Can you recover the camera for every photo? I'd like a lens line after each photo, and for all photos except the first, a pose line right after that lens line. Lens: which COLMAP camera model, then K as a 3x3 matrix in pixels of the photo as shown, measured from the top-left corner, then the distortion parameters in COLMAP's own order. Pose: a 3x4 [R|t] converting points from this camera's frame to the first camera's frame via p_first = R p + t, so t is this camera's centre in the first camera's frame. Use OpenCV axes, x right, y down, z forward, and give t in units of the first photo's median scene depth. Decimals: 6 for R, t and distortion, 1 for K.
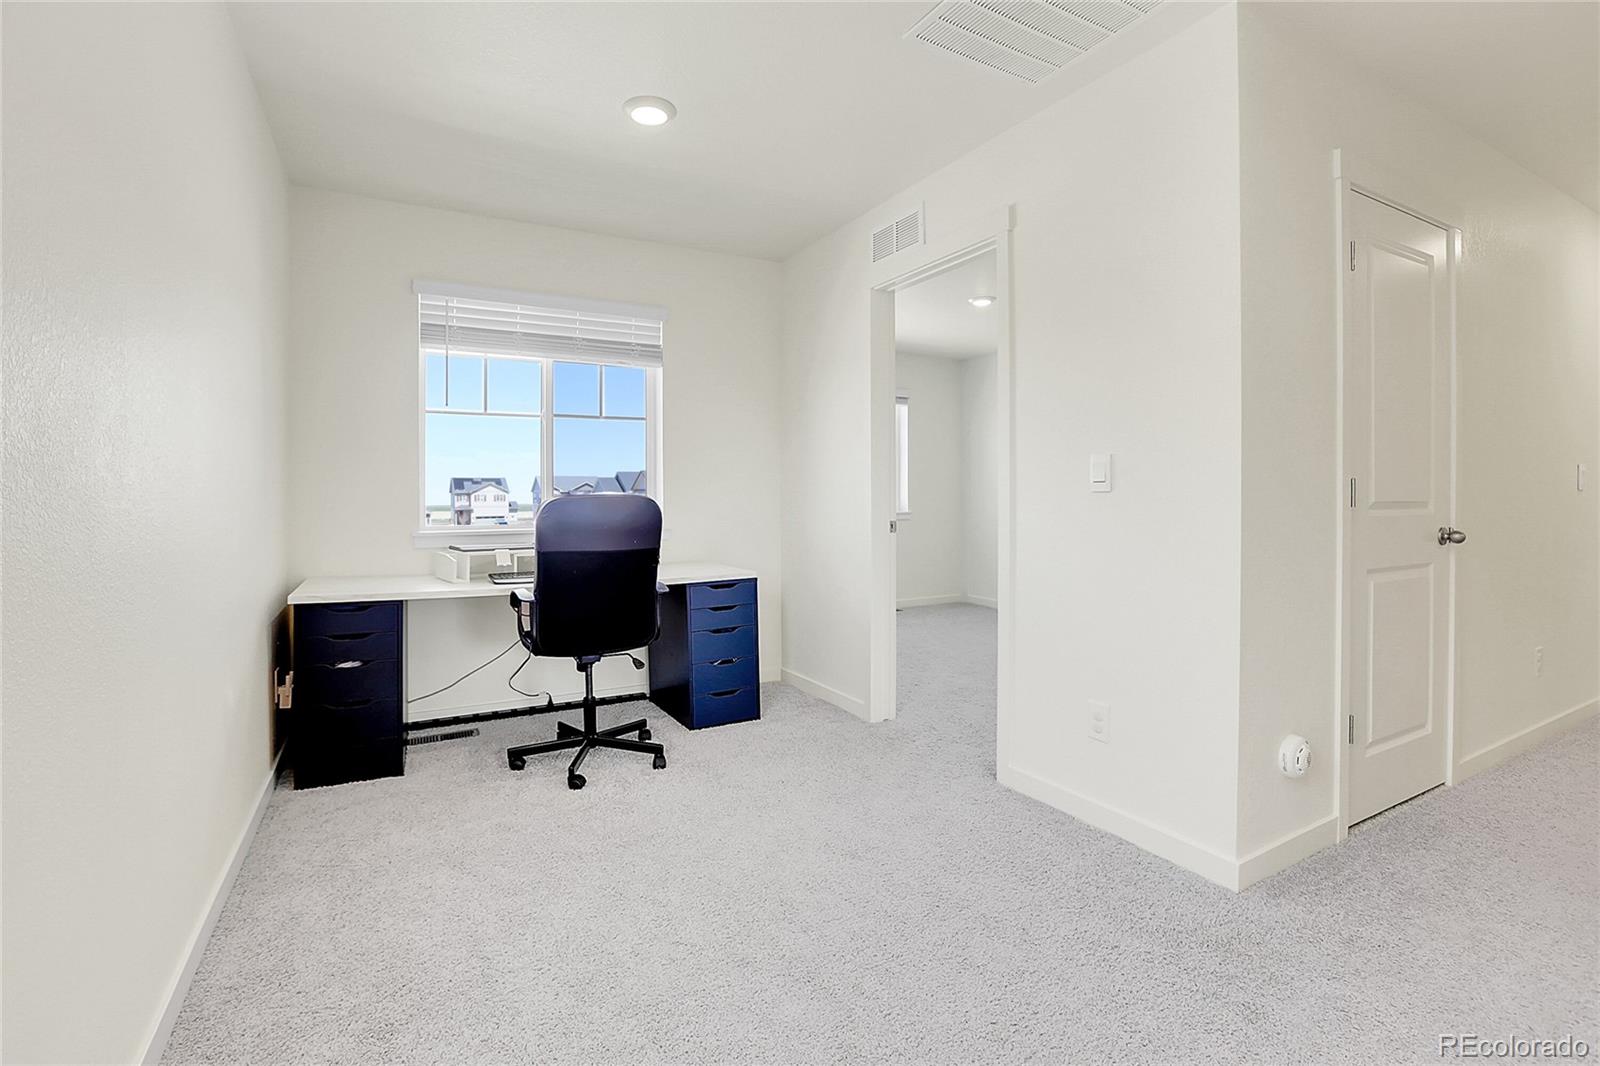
lens RADIAL K [[746.7, 0, 793.1], [0, 746.7, 520.4], [0, 0, 1]] dist [-0.057416, 0.020231]
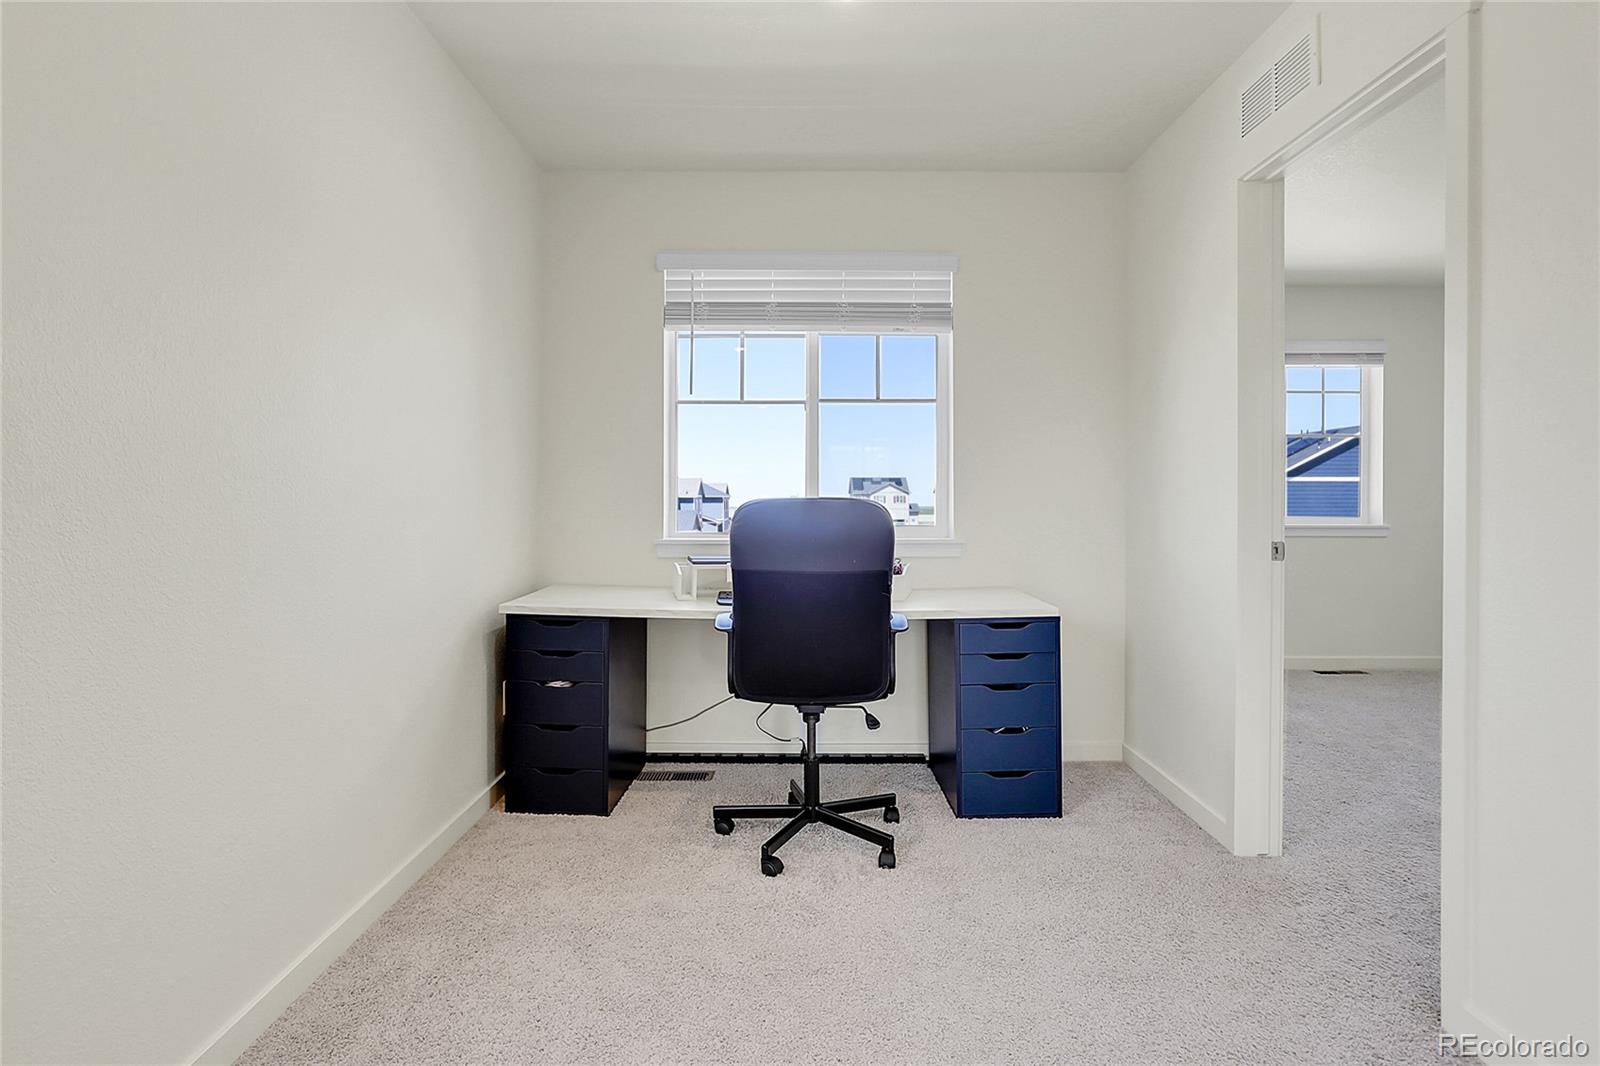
lens RADIAL K [[856.6, 0, 795.0], [0, 856.6, 511.9], [0, 0, 1]] dist [-0.072163, 0.053560]
pose [[0.868702, 0.012326, -0.495182, 0.135329], [-0.020434, 0.999731, -0.010964, -0.008512], [0.494914, 0.019643, 0.868720, 0.184834]]
